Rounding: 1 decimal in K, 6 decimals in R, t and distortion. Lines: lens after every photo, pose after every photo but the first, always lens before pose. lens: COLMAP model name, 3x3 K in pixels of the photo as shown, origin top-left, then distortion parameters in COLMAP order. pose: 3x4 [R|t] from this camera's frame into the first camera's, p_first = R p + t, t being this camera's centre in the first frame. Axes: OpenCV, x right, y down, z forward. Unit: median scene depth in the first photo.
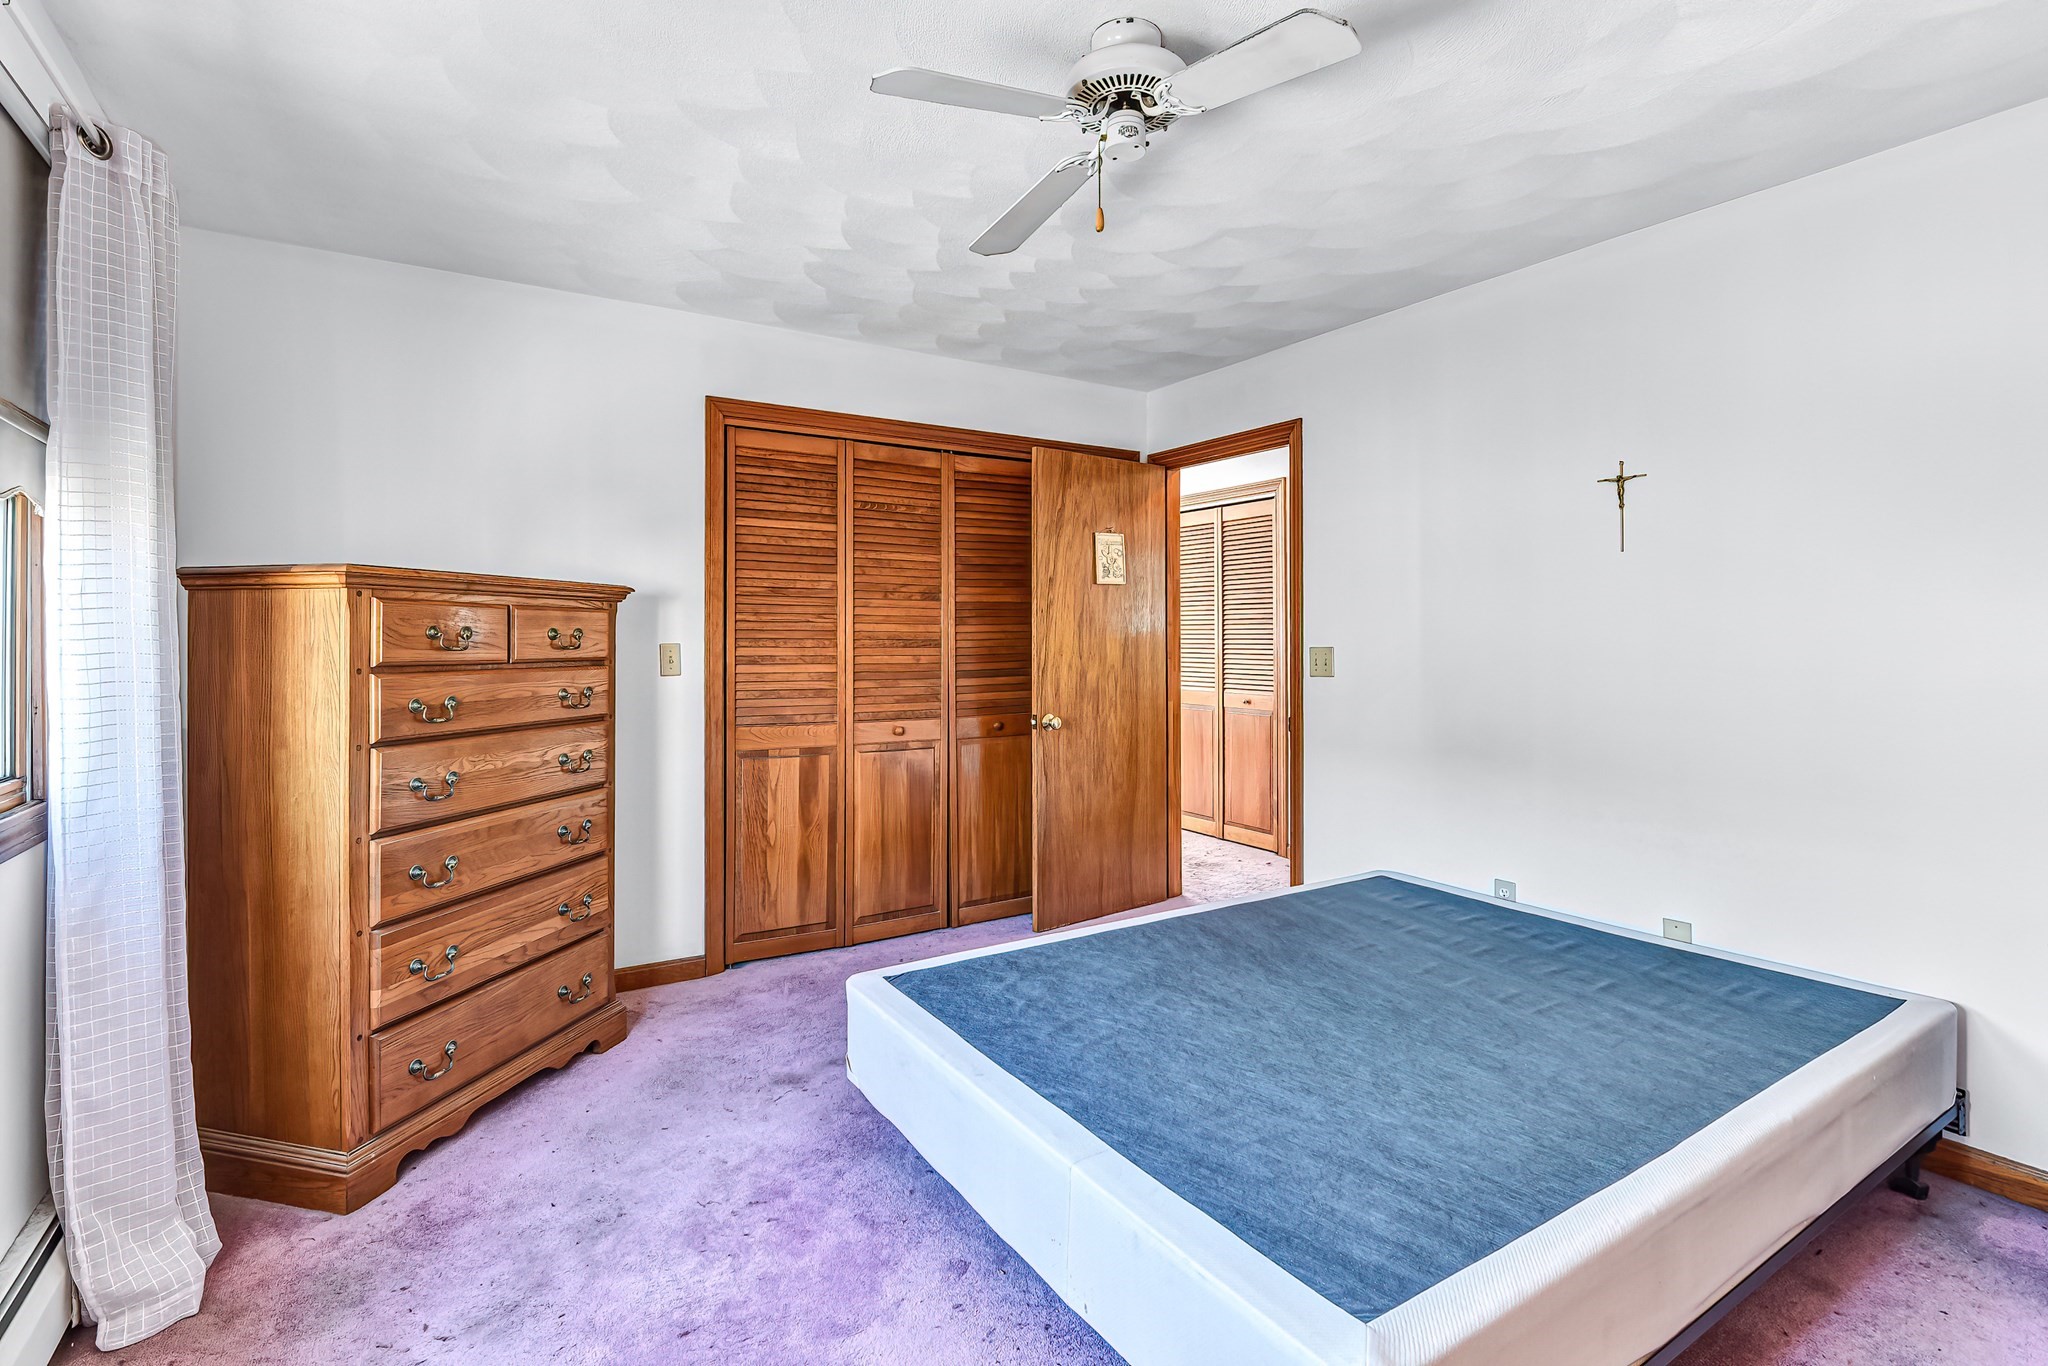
lens RADIAL K [[971.7, 0, 1014.9], [0, 971.7, 637.2], [0, 0, 1]] dist [-0.002929, -0.000757]
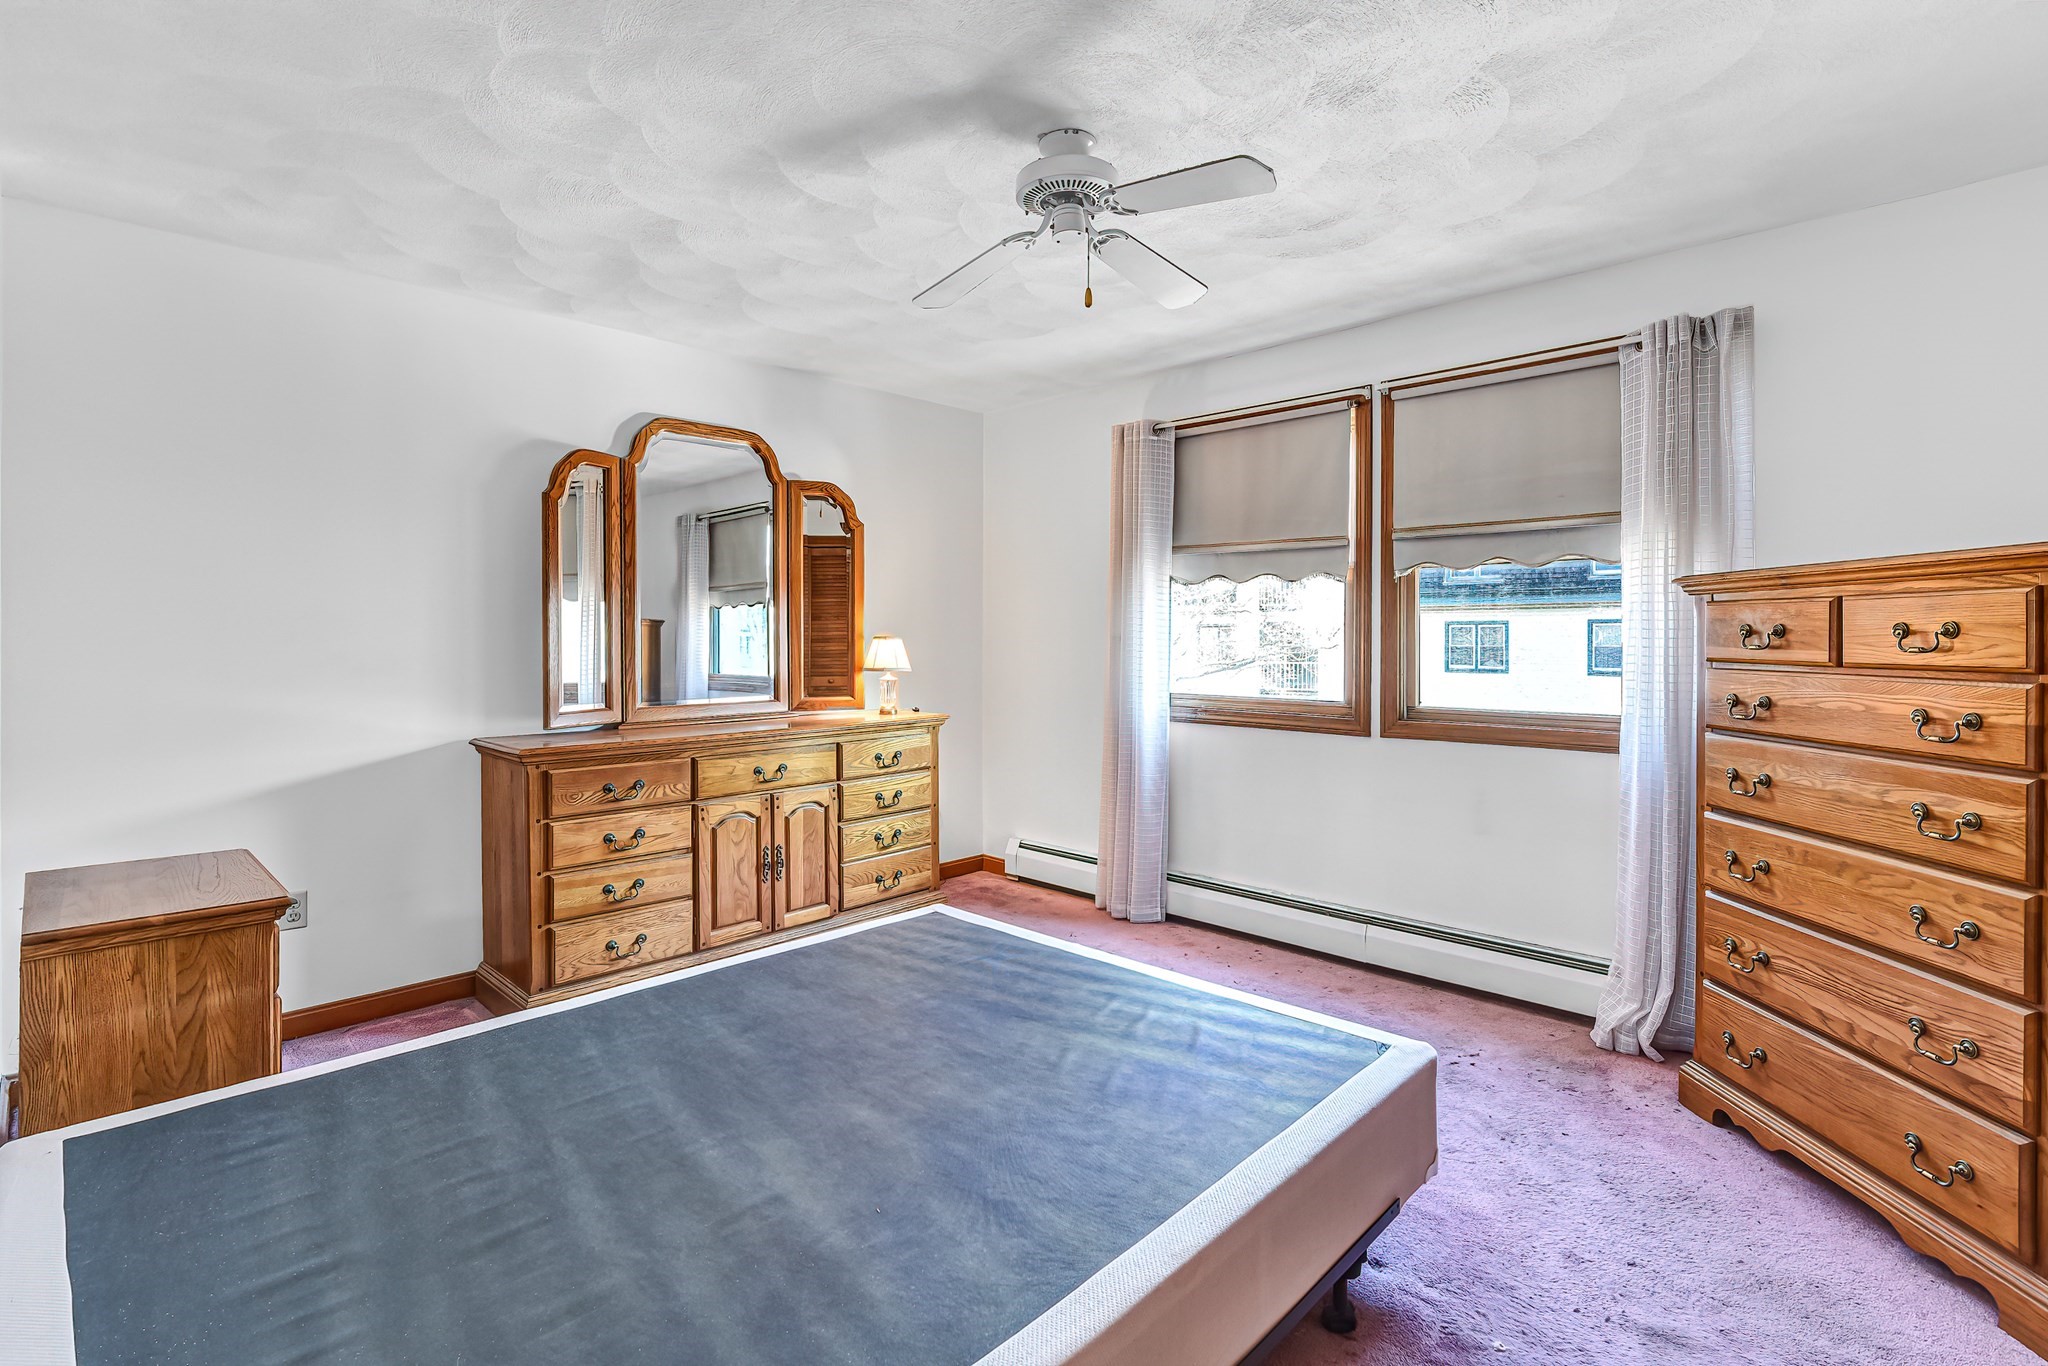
lens RADIAL K [[947.0, 0, 1020.4], [0, 947.0, 664.2], [0, 0, 1]] dist [-0.000162, -0.007481]
pose [[-0.969670, 0.006240, -0.244339, 0.228701], [0.000053, 0.999679, 0.025317, 0.003226], [0.244418, 0.024536, -0.969359, 1.067435]]
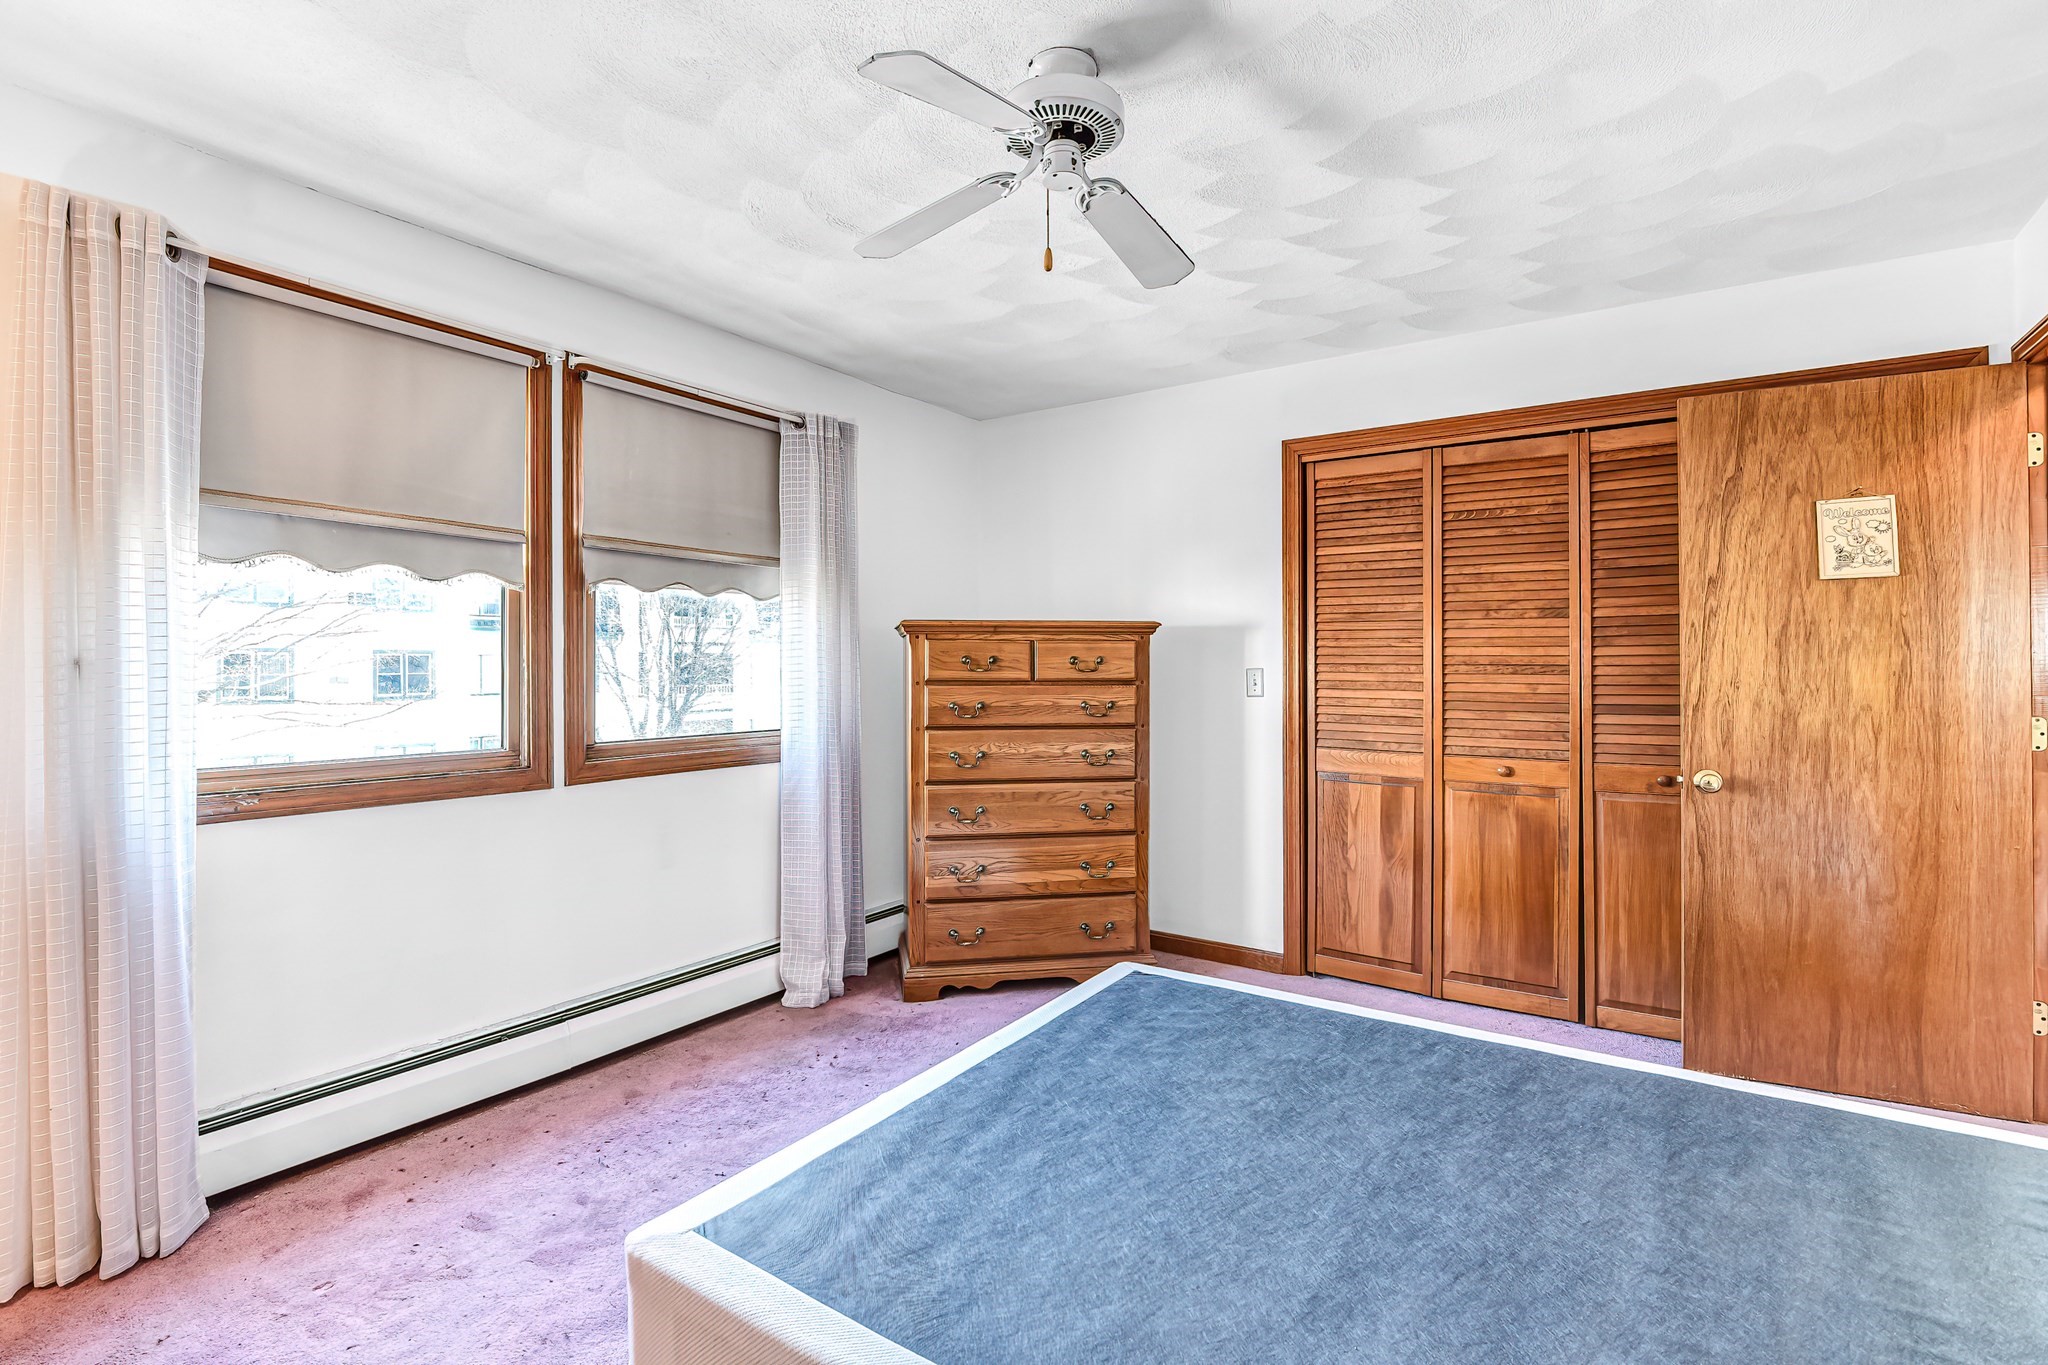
lens RADIAL K [[947.0, 0, 1020.4], [0, 947.0, 663.7], [0, 0, 1]] dist [-0.000162, -0.007481]
pose [[0.400672, -0.001252, -0.916221, 0.498893], [0.000815, 0.999999, -0.001010, 0.002016], [0.916221, -0.000342, 0.400673, 0.283760]]
